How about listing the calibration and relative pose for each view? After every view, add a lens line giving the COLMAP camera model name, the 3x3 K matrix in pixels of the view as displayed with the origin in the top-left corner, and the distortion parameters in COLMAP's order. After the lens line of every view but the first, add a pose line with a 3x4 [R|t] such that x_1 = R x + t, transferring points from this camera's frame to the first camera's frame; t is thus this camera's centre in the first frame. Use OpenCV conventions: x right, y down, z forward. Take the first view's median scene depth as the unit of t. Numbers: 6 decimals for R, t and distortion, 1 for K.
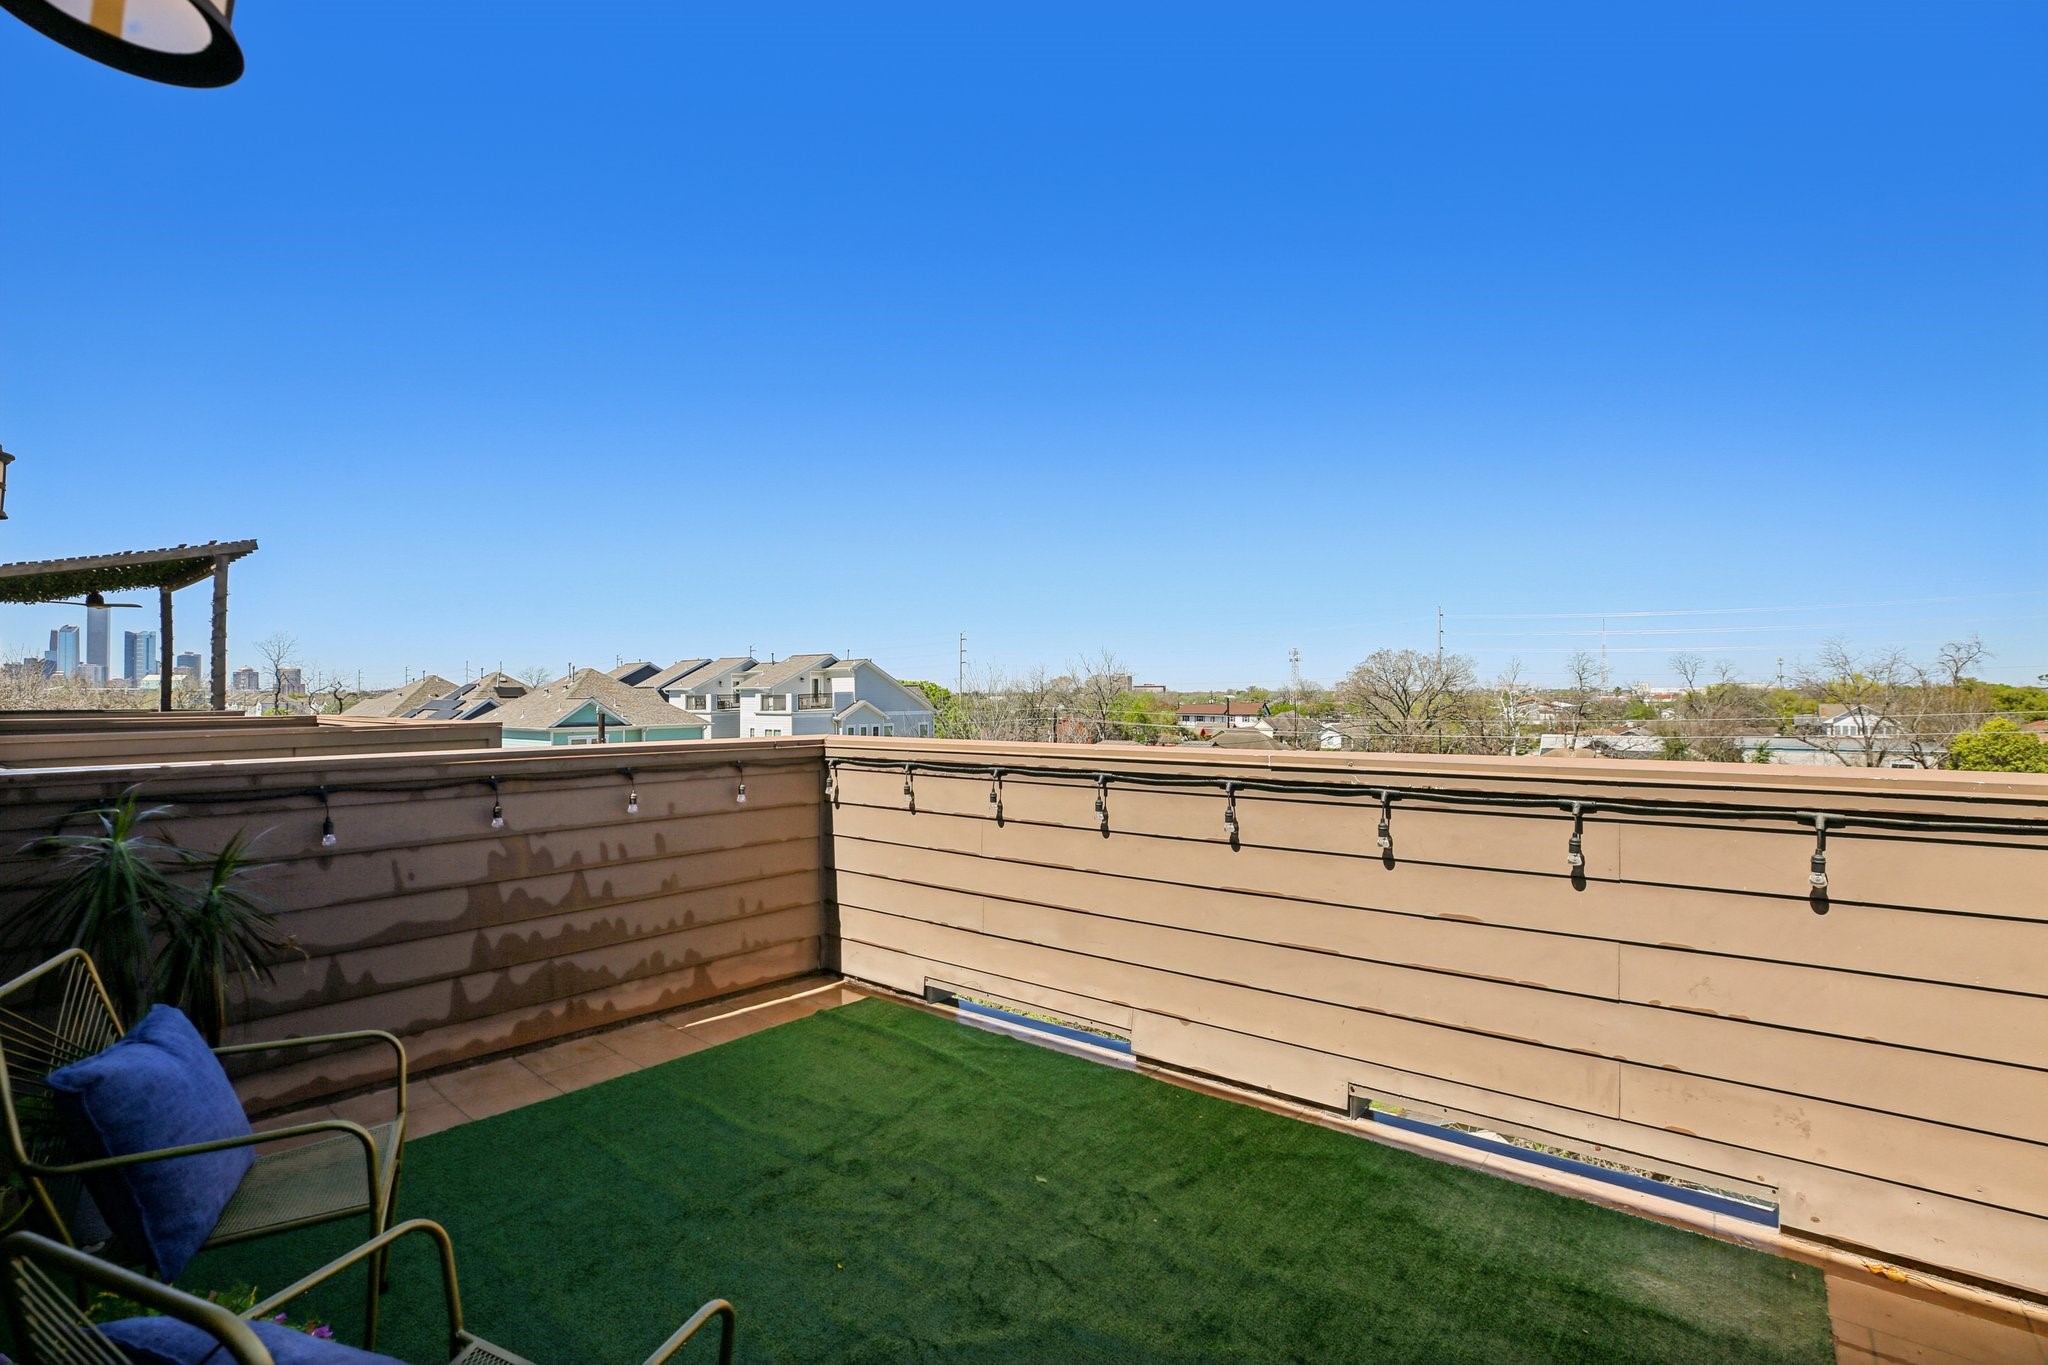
lens RADIAL K [[943.9, 0, 1026.5], [0, 943.9, 689.6], [0, 0, 1]] dist [-0.031148, 0.002498]
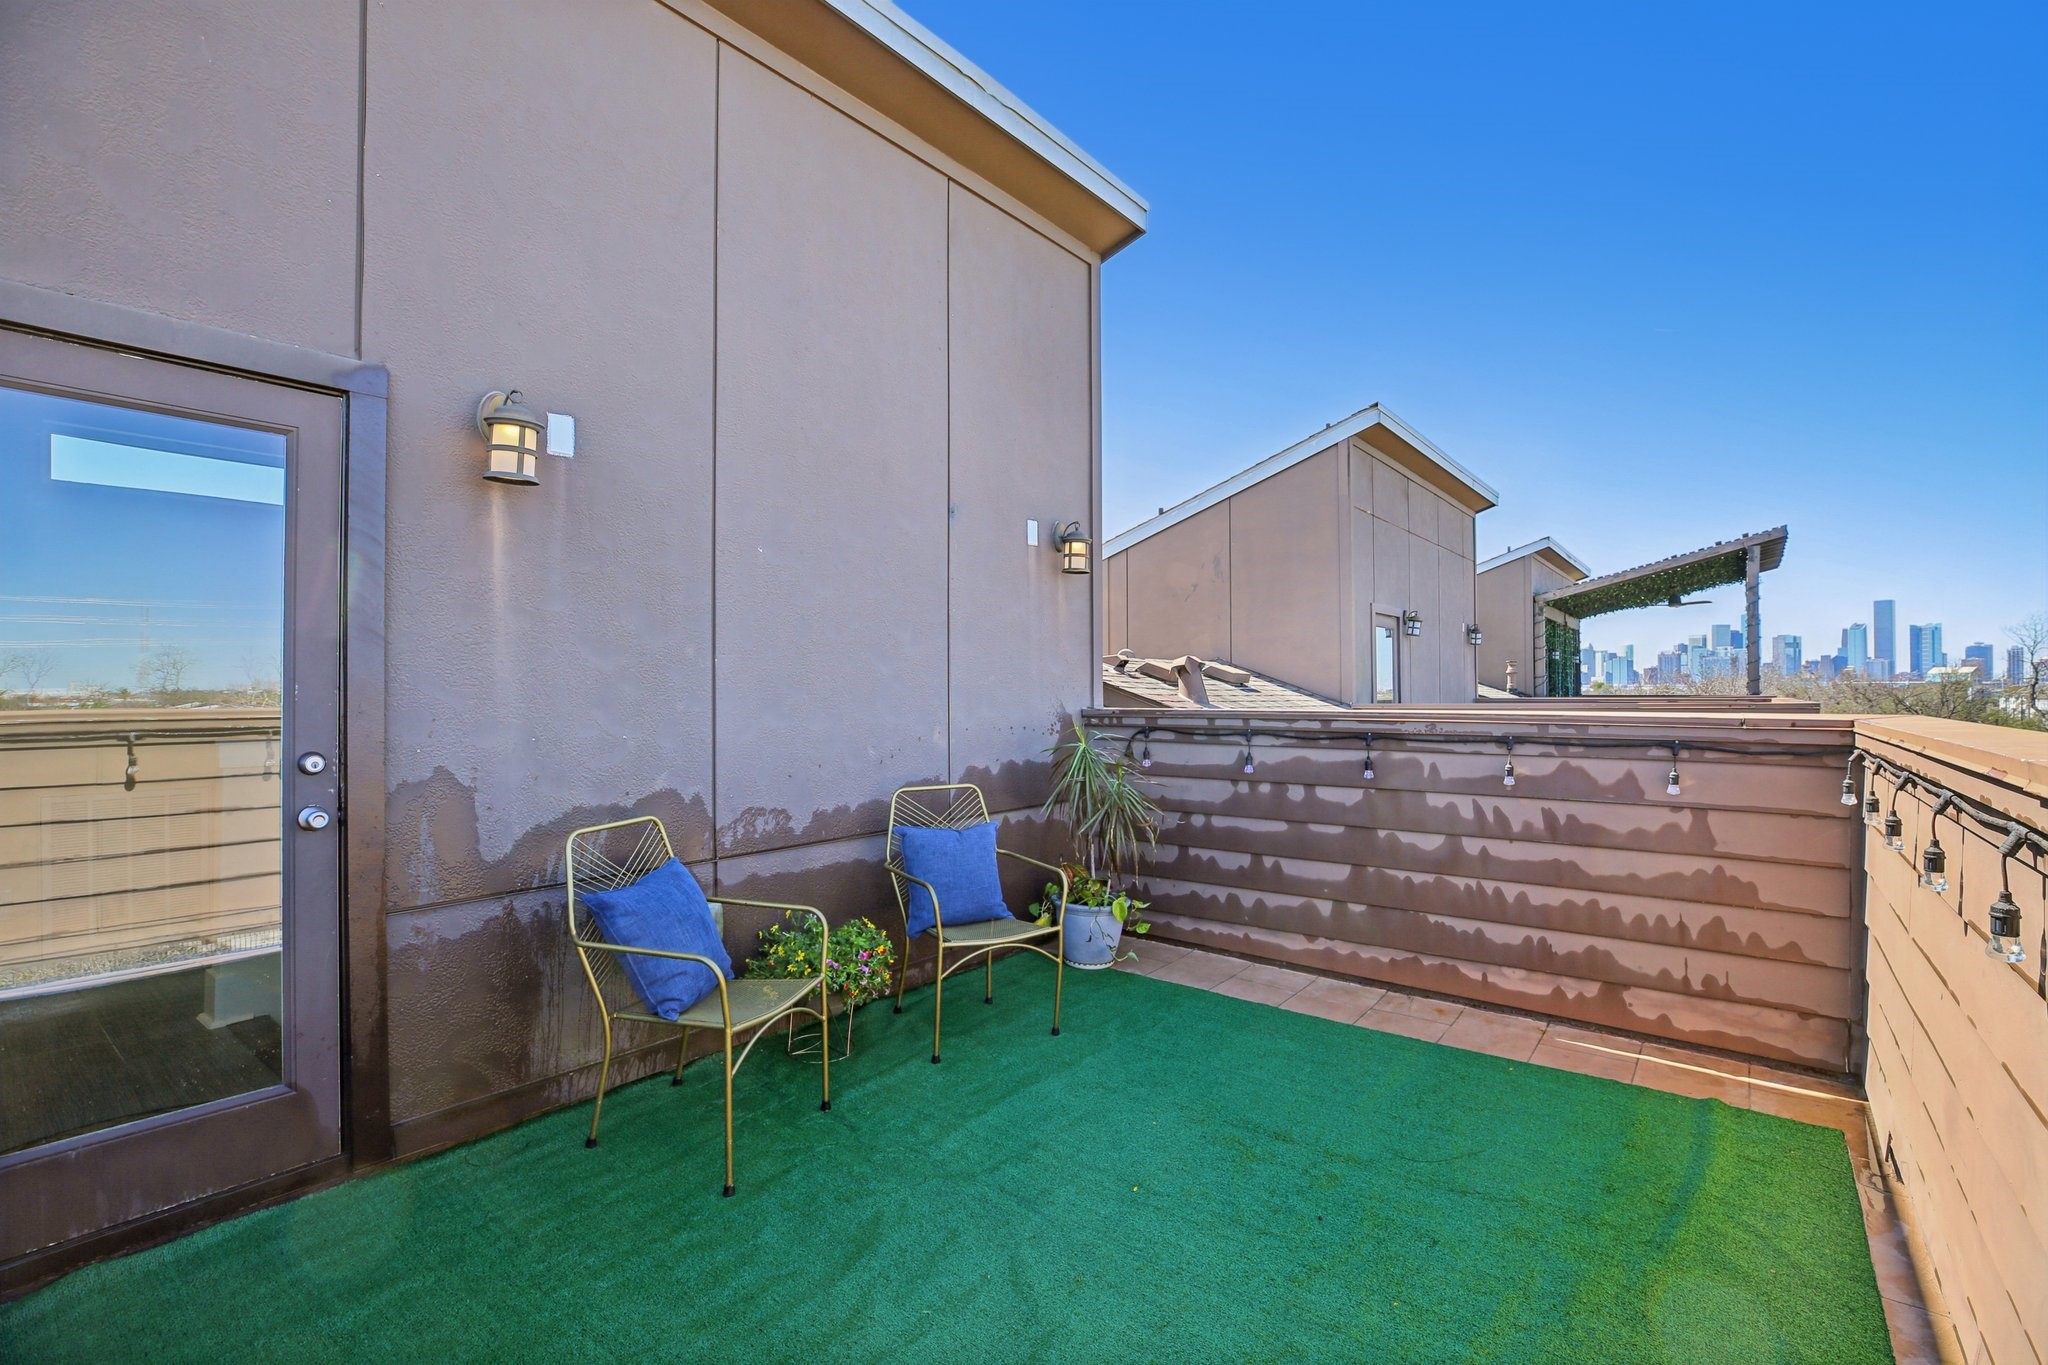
lens RADIAL K [[943.9, 0, 1028.7], [0, 943.9, 680.1], [0, 0, 1]] dist [-0.031148, 0.002498]
pose [[0.022873, -0.009401, -0.999694, 0.460747], [0.006028, 0.999939, -0.009265, 0.030988], [0.999720, -0.005814, 0.022929, 0.467541]]
